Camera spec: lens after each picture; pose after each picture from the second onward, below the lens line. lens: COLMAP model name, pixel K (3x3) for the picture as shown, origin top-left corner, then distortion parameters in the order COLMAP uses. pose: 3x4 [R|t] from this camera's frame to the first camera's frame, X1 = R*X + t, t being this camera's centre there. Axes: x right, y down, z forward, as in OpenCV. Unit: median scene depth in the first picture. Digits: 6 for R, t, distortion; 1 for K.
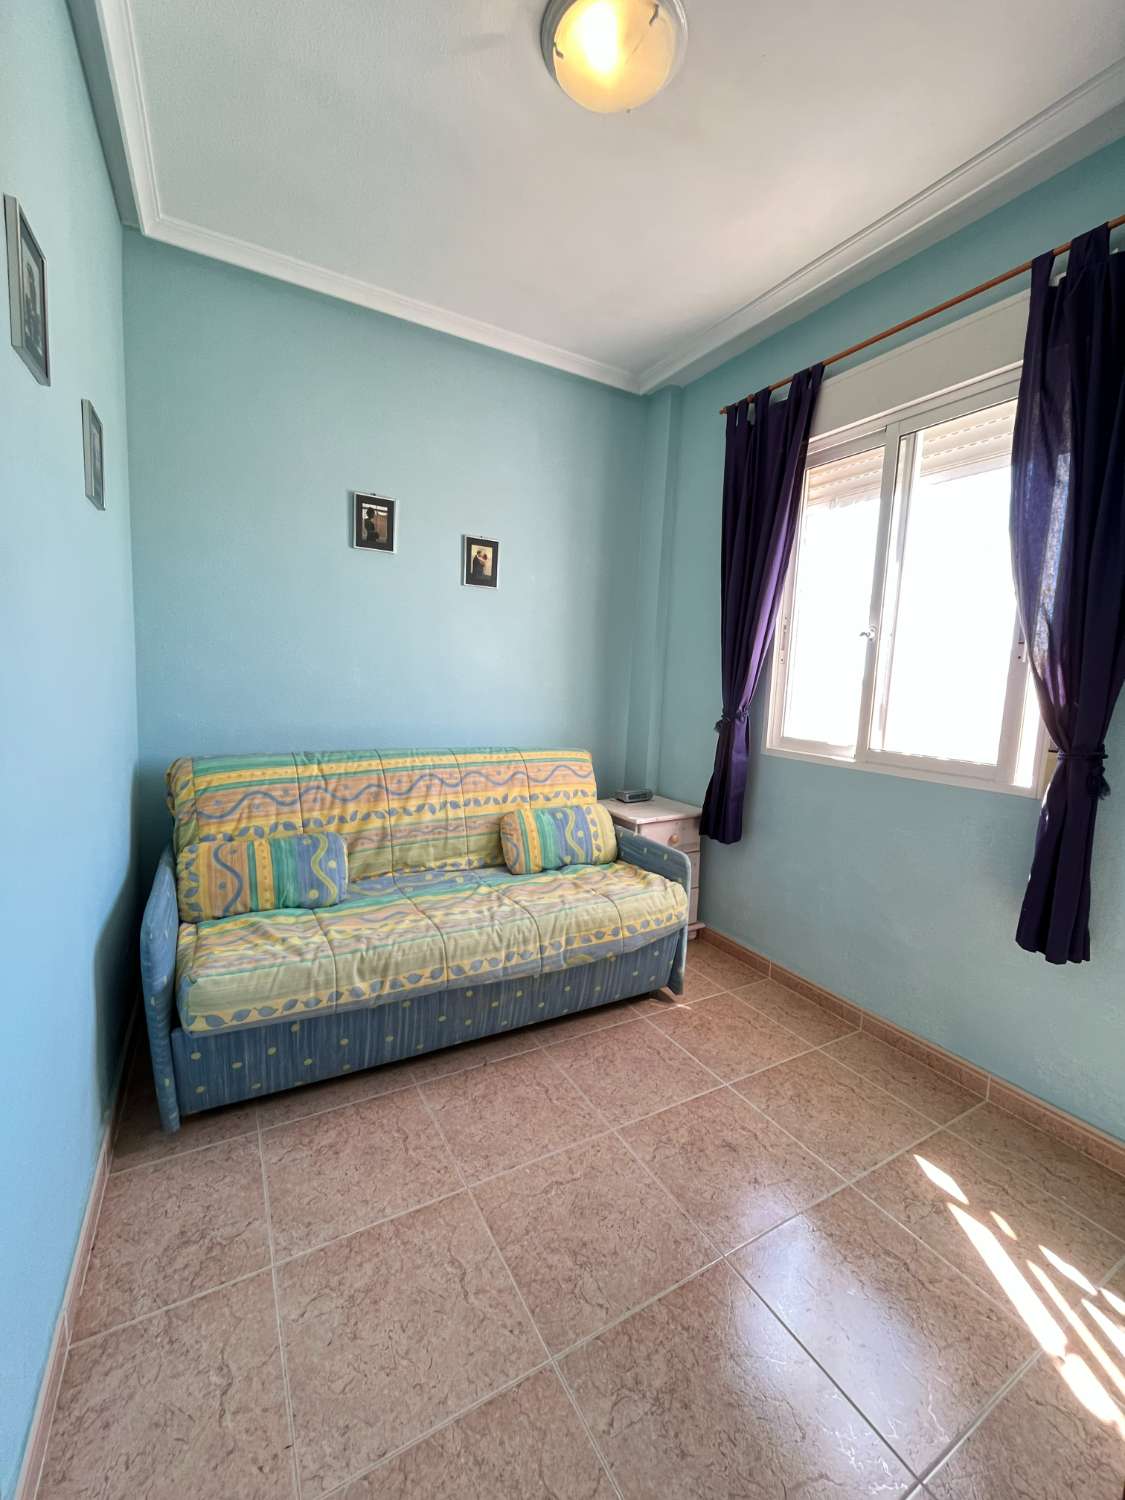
lens RADIAL K [[610.0, 0, 569.6], [0, 610.0, 750.2], [0, 0, 1]] dist [-0.001598, -0.000676]
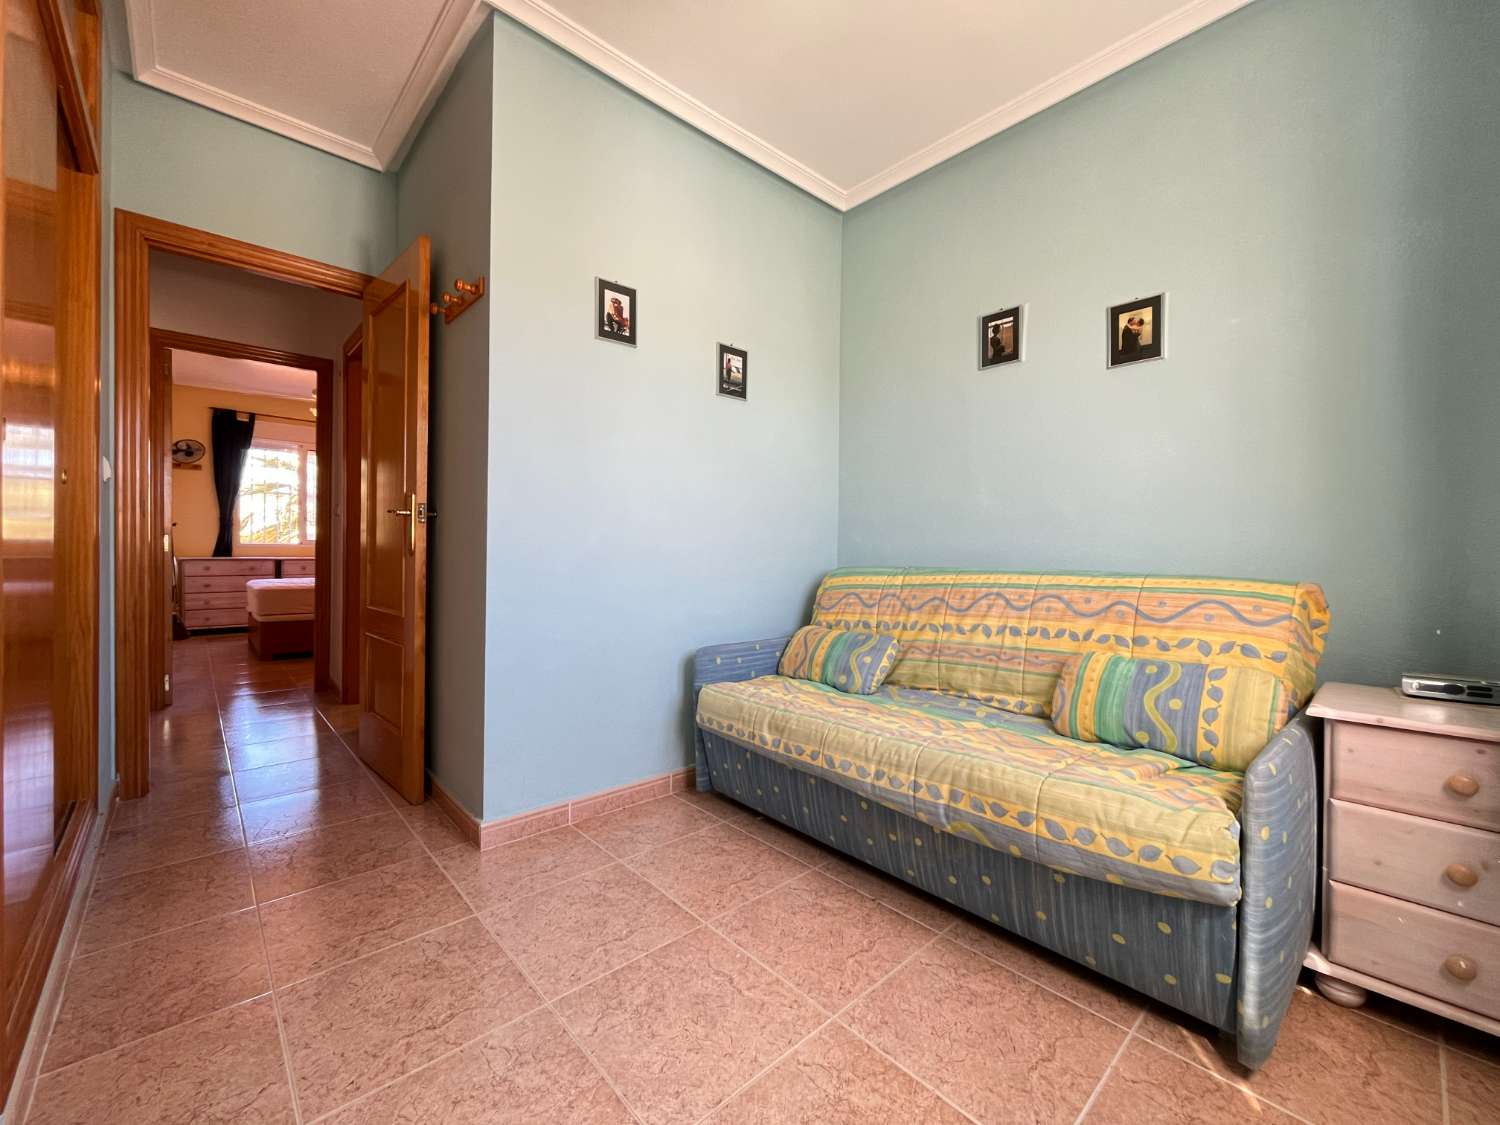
lens RADIAL K [[610.0, 0, 745.3], [0, 610.0, 560.7], [0, 0, 1]] dist [-0.001598, -0.000676]
pose [[0.211317, -0.027485, -0.977031, 0.604769], [-0.115667, 0.991877, -0.052919, 0.088951], [0.970550, 0.124193, 0.206421, 0.508001]]
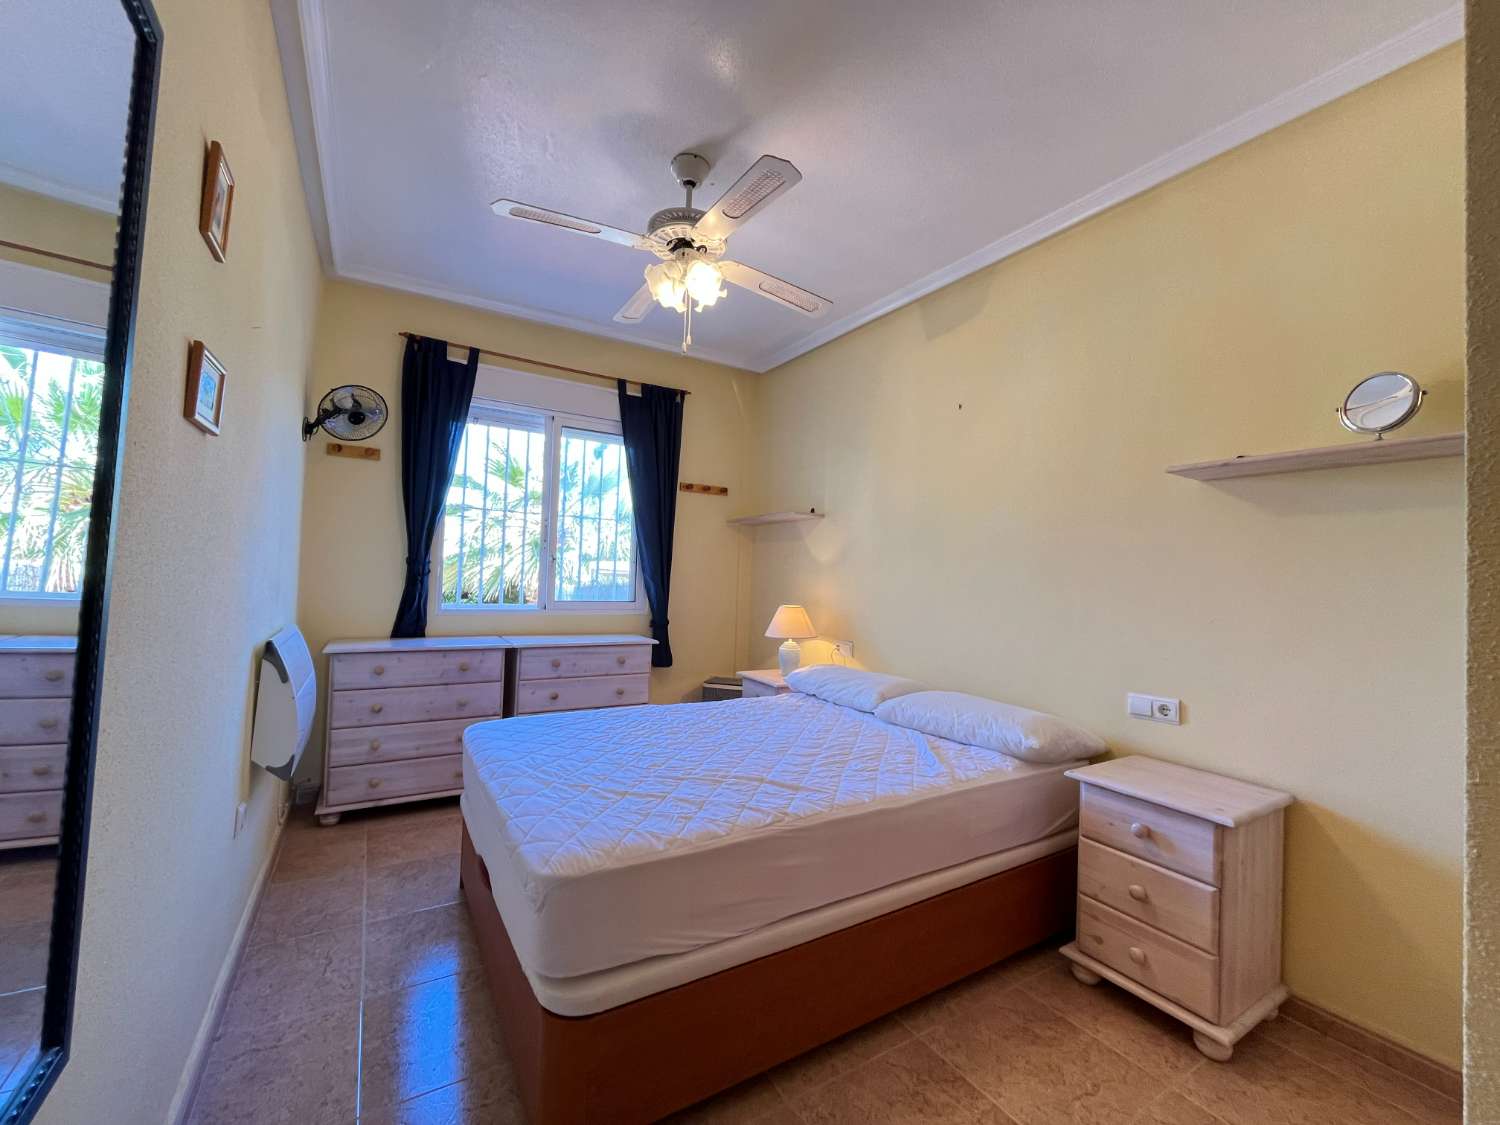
lens RADIAL K [[610.0, 0, 753.5], [0, 610.0, 555.2], [0, 0, 1]] dist [-0.001598, -0.000676]
pose [[0.028474, -0.077103, -0.996616, 0.497473], [-0.143593, 0.986364, -0.080413, 0.084805], [0.989227, 0.145397, 0.017014, 0.447413]]
